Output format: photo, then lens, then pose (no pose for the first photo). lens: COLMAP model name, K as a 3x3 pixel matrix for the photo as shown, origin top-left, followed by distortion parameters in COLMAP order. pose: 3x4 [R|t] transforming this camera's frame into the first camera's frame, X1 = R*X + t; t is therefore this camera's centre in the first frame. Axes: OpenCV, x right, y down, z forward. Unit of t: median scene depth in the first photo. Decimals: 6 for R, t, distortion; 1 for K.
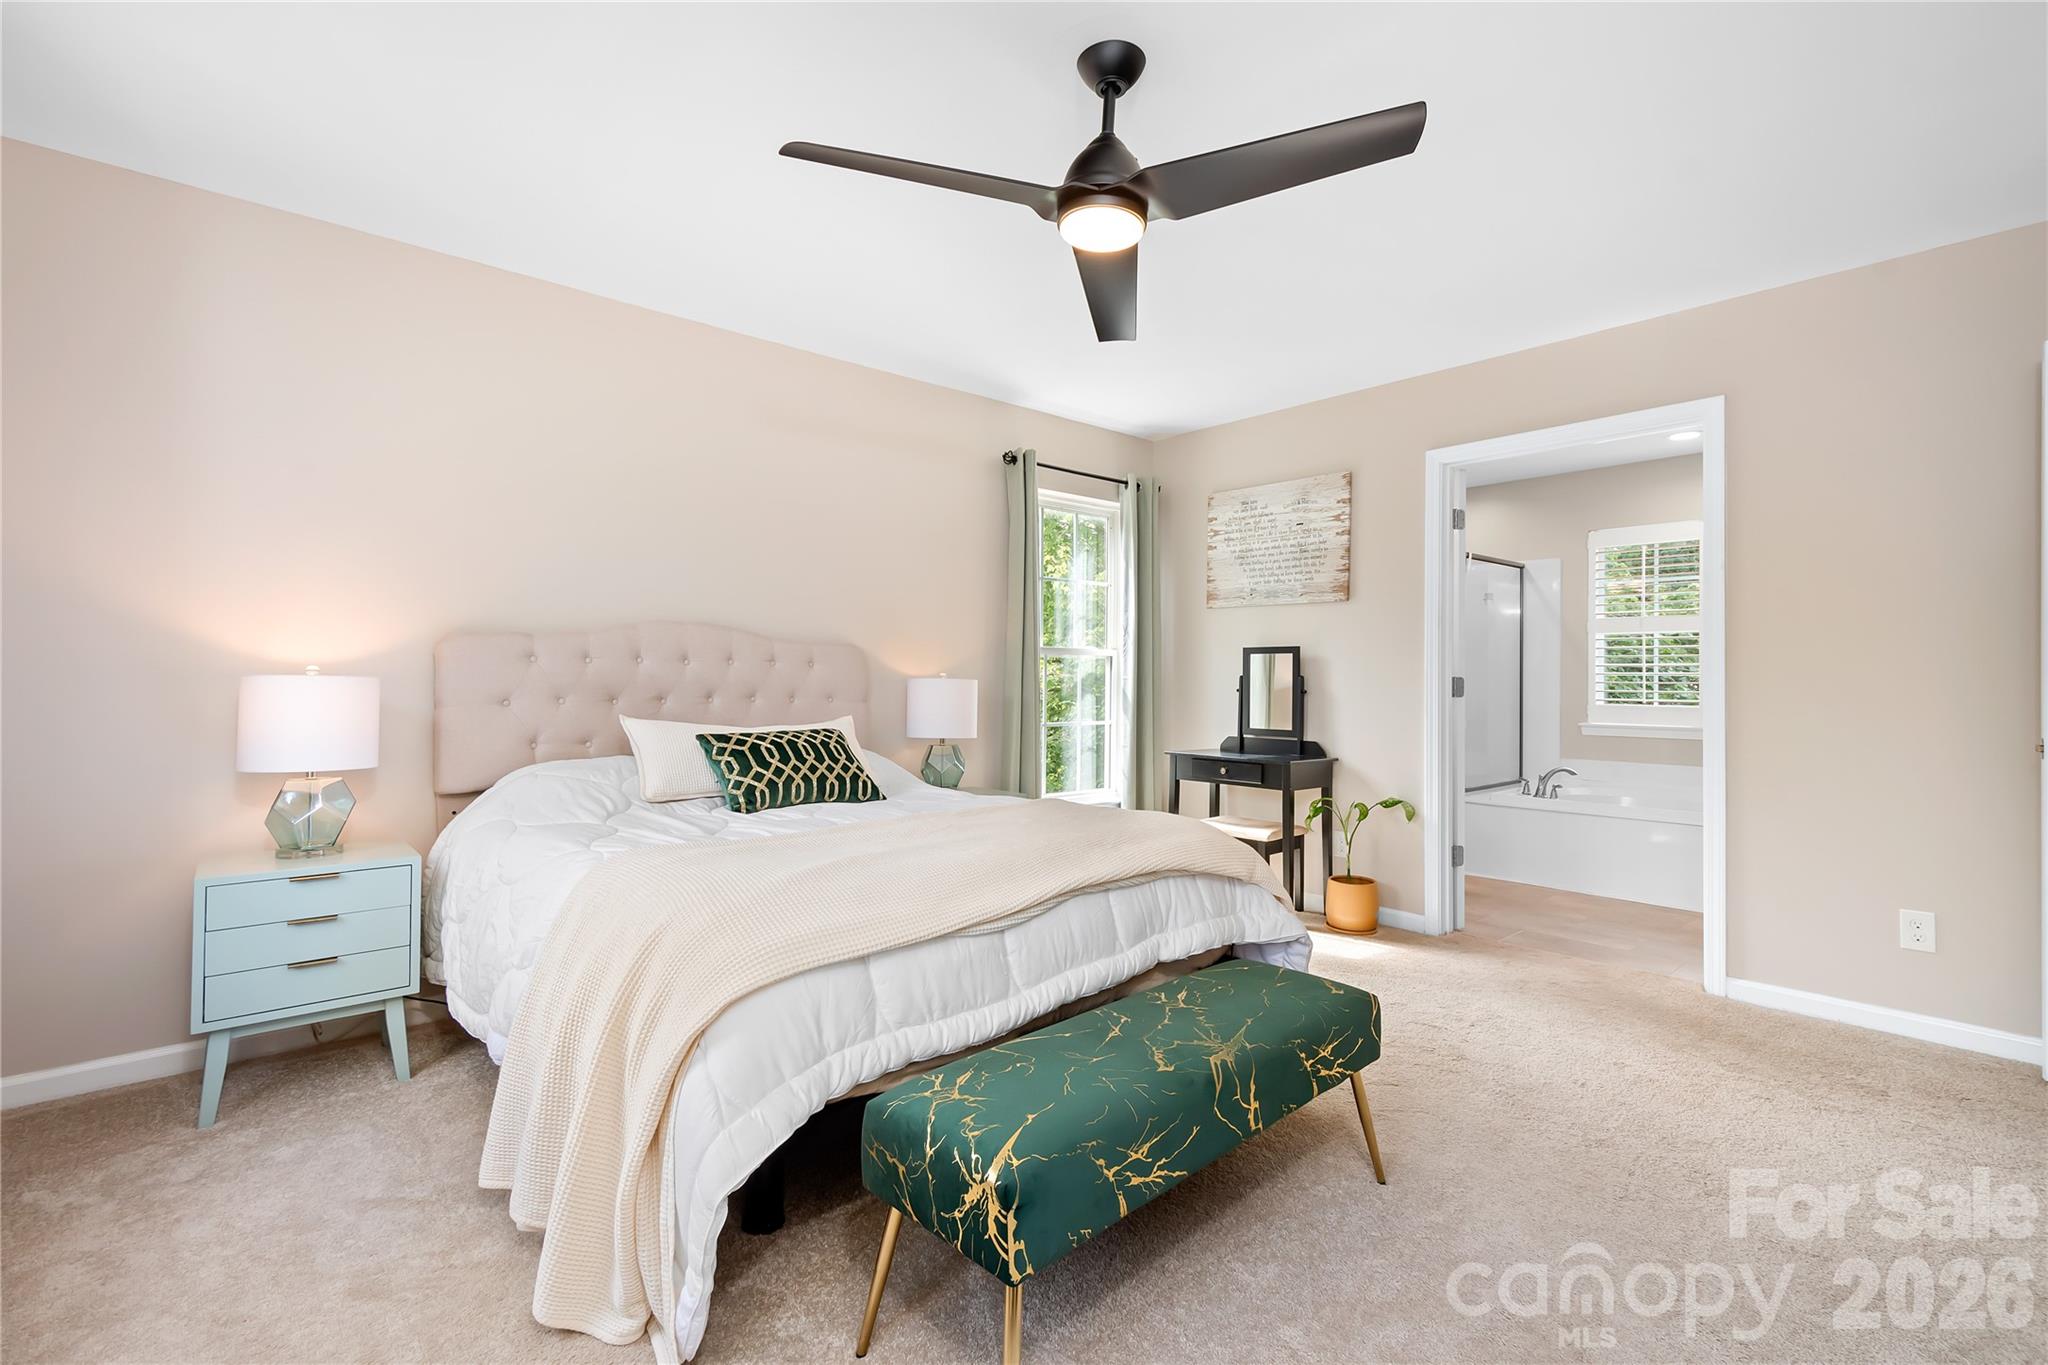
lens RADIAL K [[939.7, 0, 1021.8], [0, 939.7, 679.3], [0, 0, 1]] dist [0.022642, -0.002634]
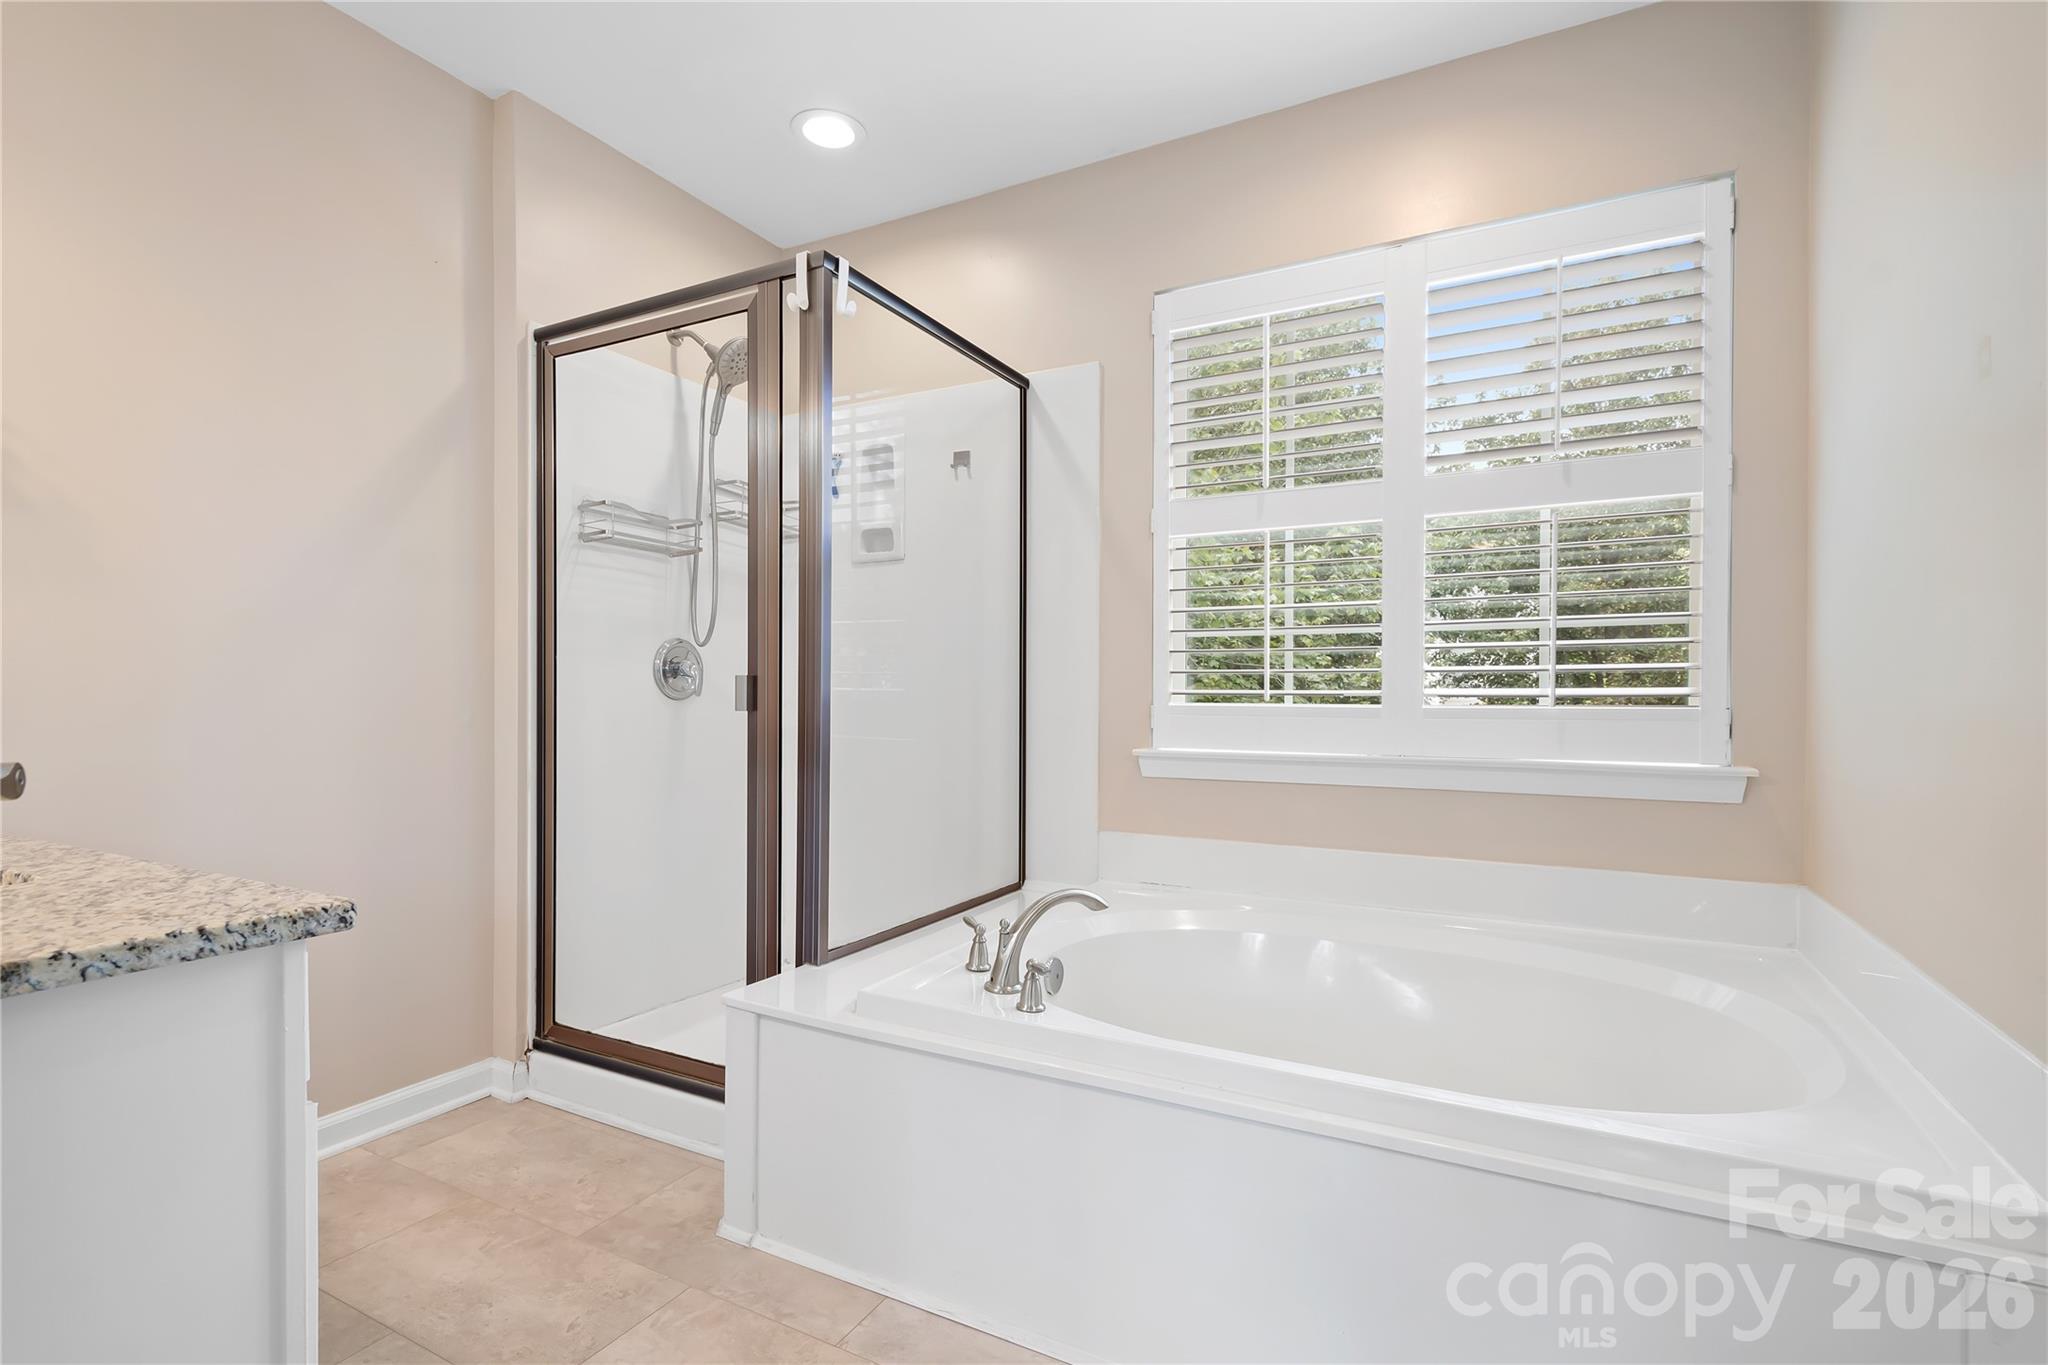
lens RADIAL K [[953.8, 0, 1027.8], [0, 953.8, 690.5], [0, 0, 1]] dist [-0.001851, -0.000055]
pose [[0.944829, 0.004156, 0.327537, 0.405310], [-0.004453, 0.999990, 0.000157, 0.020130], [-0.327533, -0.001607, 0.944838, 0.615858]]
